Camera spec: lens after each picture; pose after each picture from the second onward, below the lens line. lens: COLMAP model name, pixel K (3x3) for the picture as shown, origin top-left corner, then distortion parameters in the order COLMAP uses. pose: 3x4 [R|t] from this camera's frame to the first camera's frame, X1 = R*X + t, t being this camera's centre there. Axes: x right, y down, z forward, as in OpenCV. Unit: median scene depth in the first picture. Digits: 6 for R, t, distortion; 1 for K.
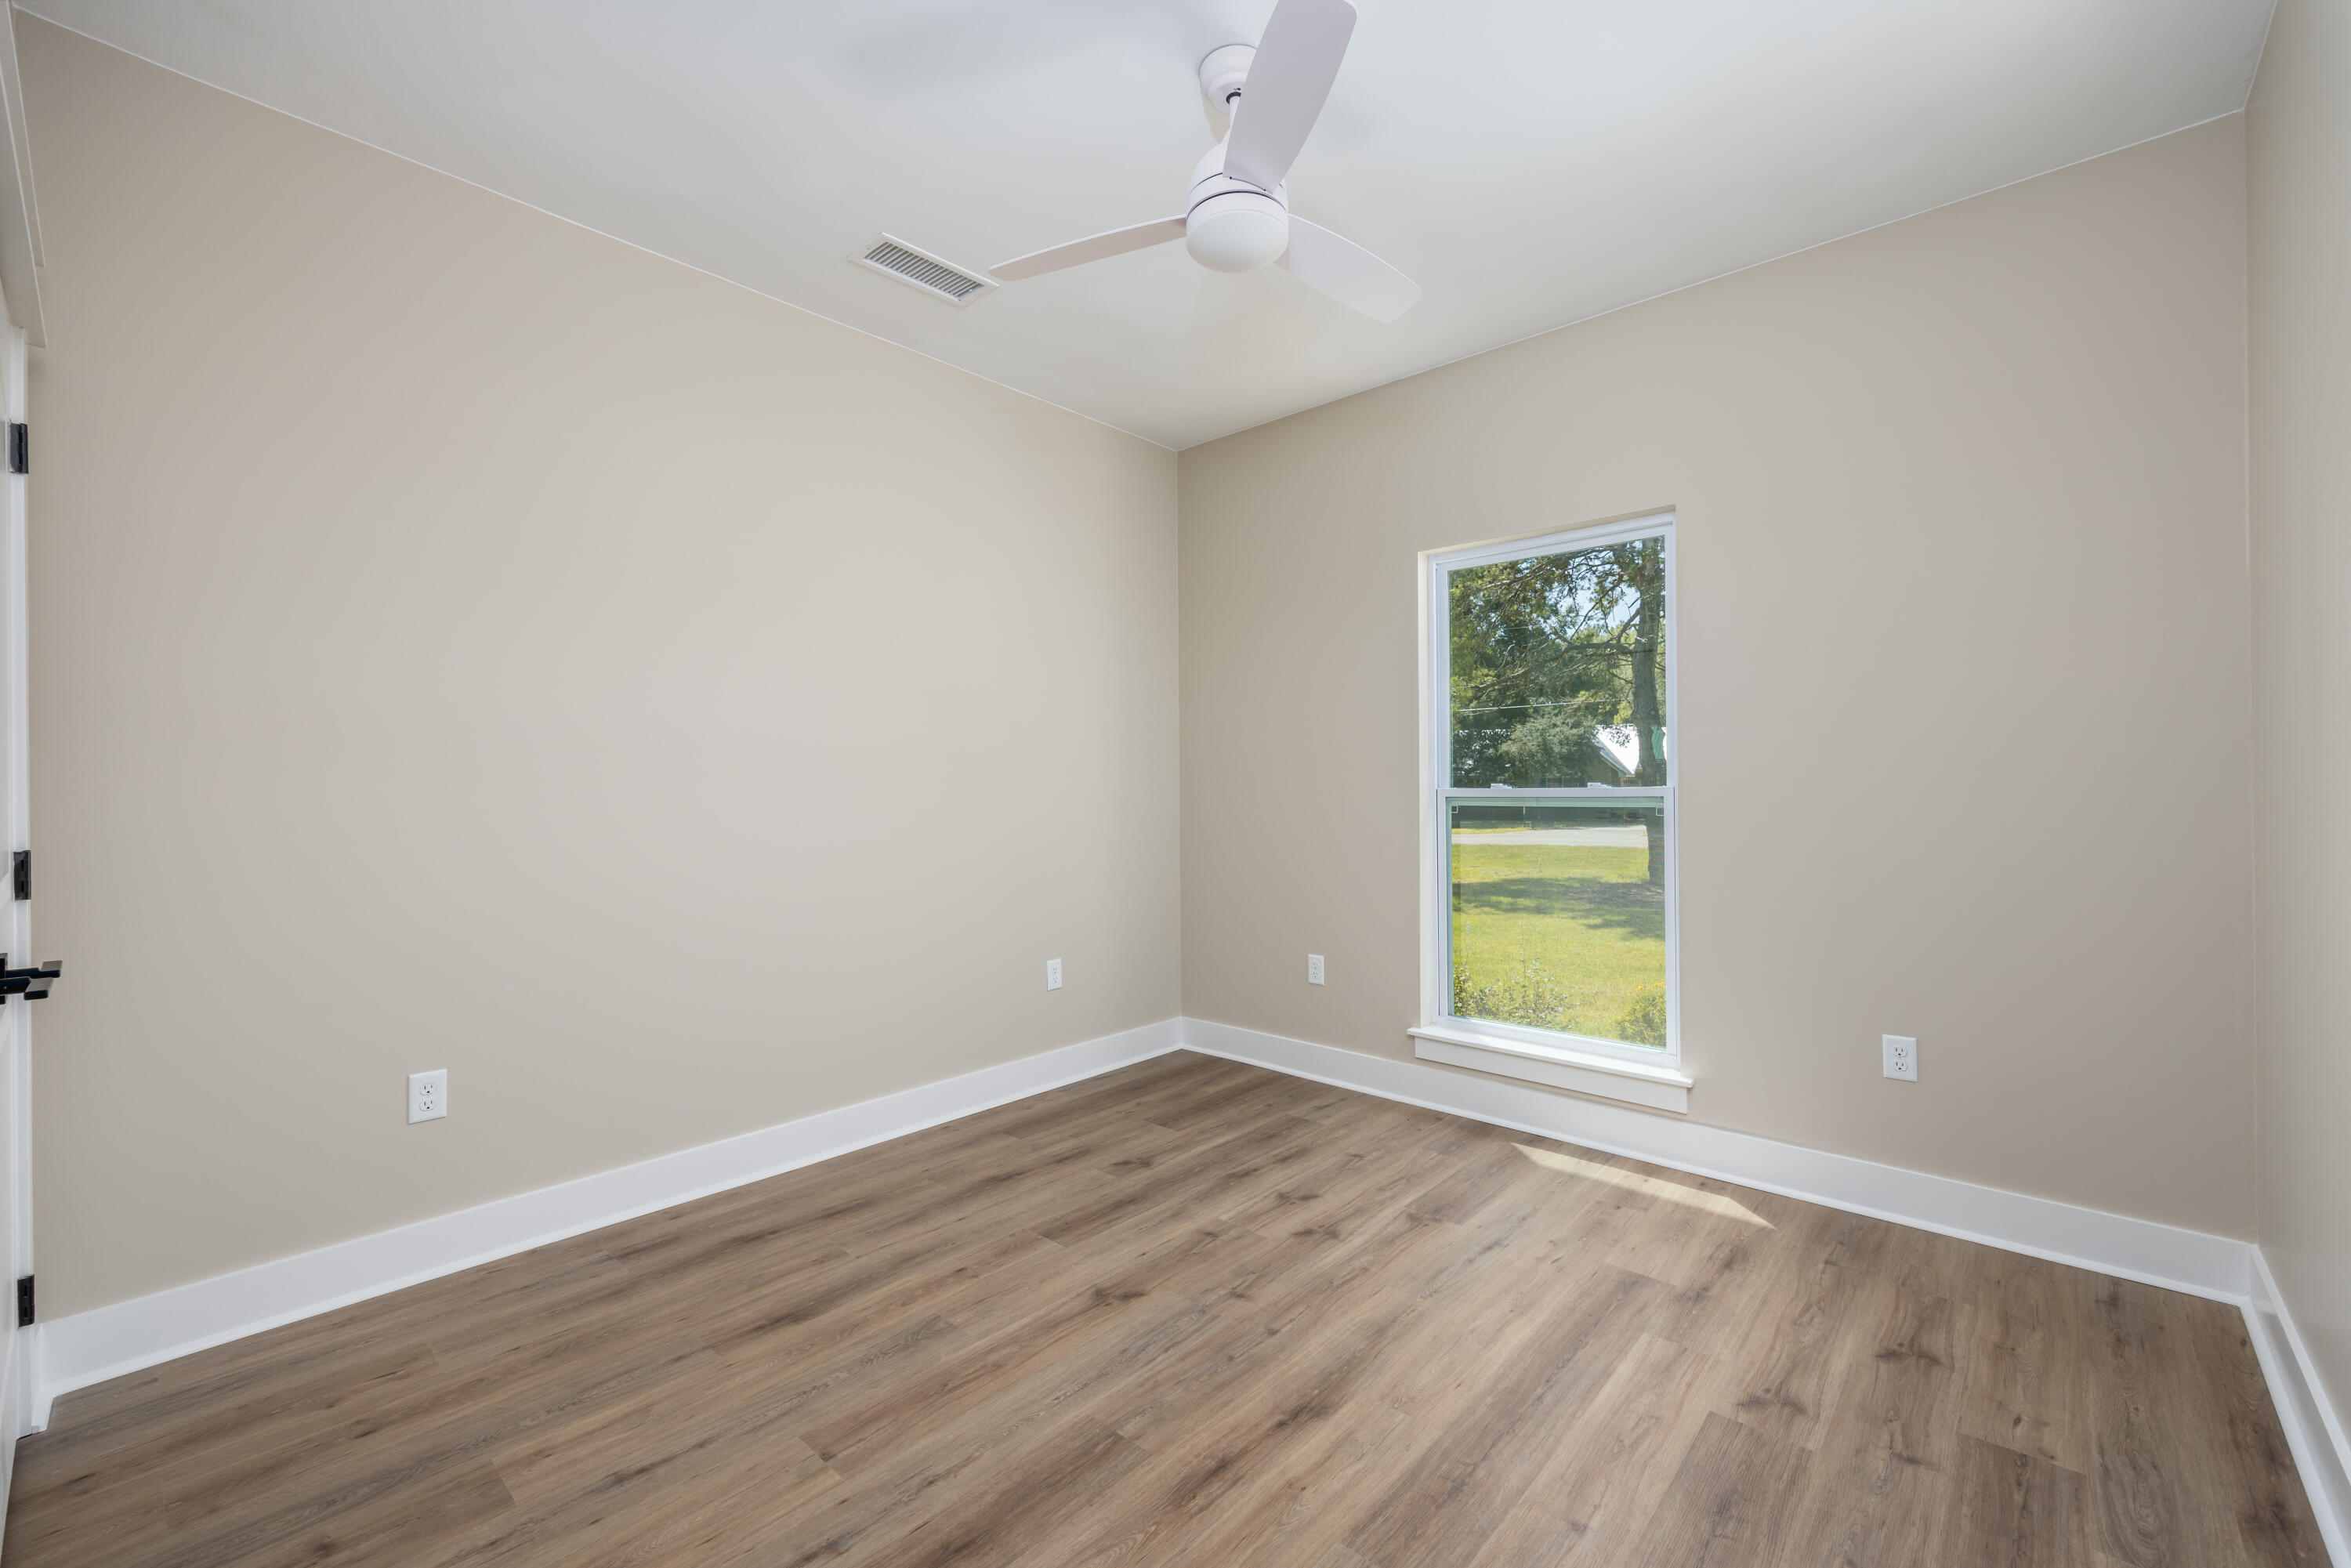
lens RADIAL K [[963.0, 0, 1175.5], [0, 963.0, 784.0], [0, 0, 1]] dist [0.000723, -0.000157]
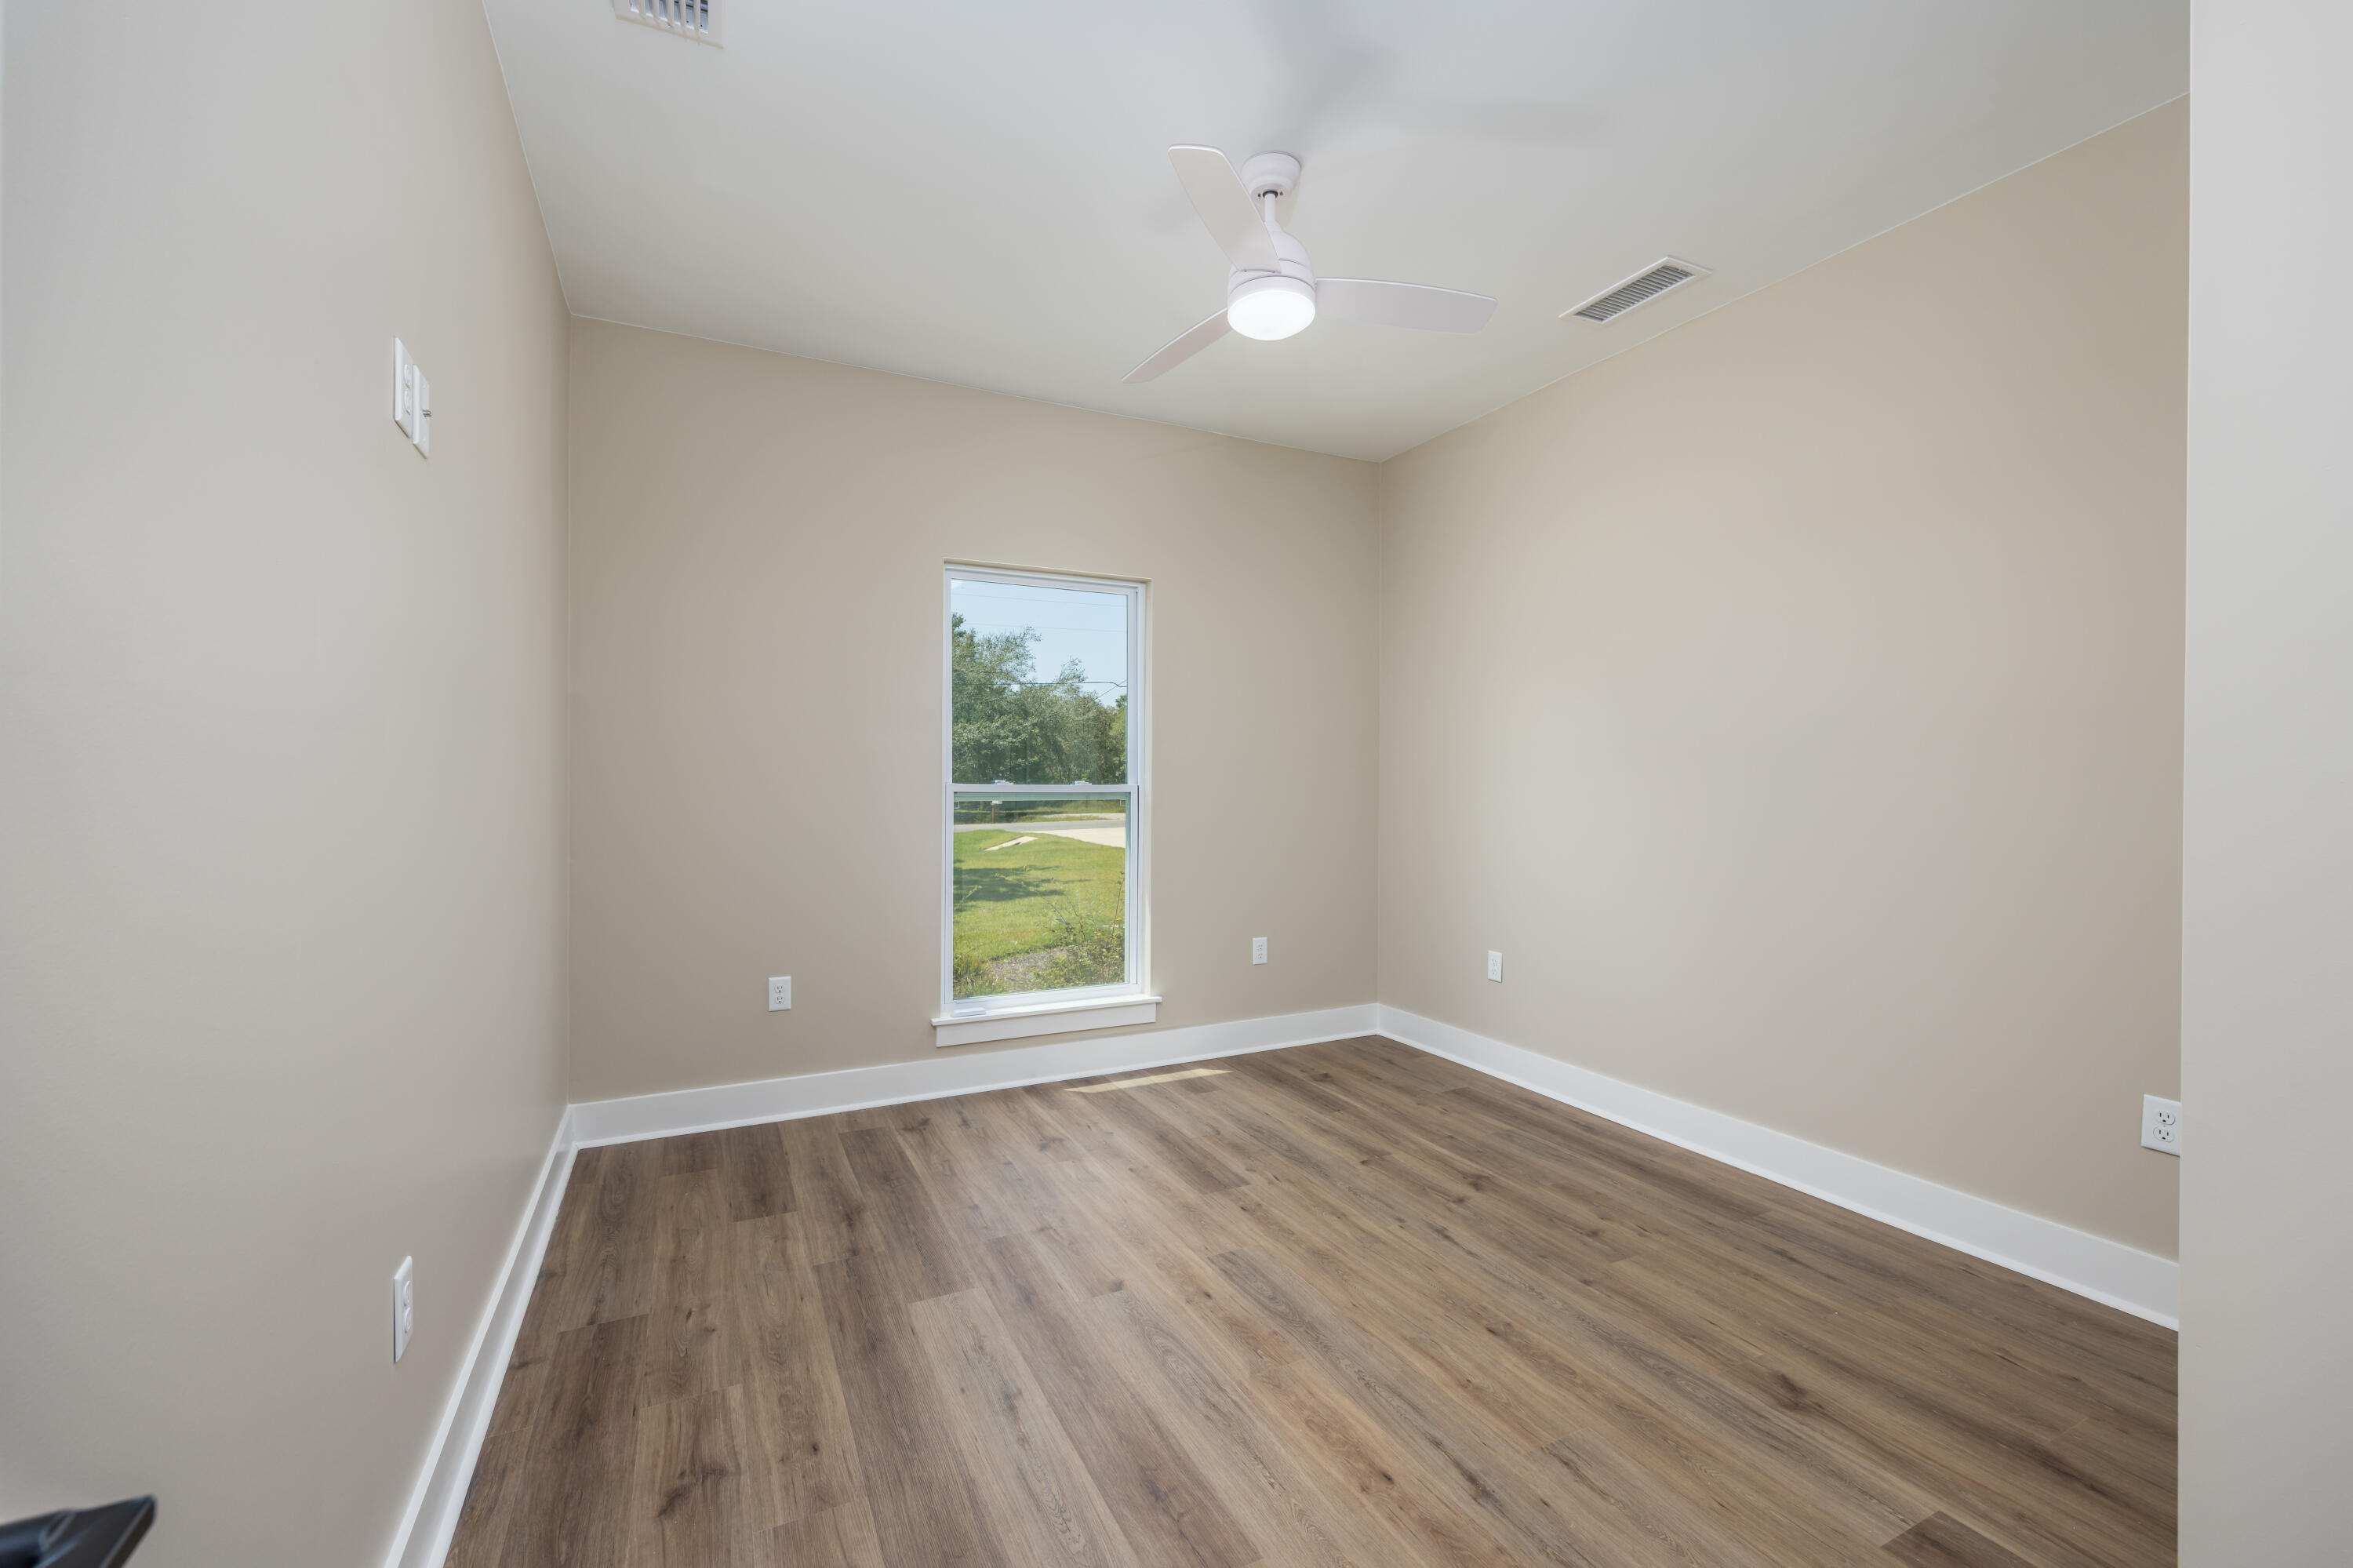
lens RADIAL K [[963.9, 0, 1176.5], [0, 963.9, 784.0], [0, 0, 1]] dist [0.000723, -0.000157]
pose [[0.363533, 0.008275, 0.931545, -0.615436], [-0.014634, 0.999888, -0.003171, 0.004545], [-0.931466, -0.012480, 0.363613, 0.395158]]
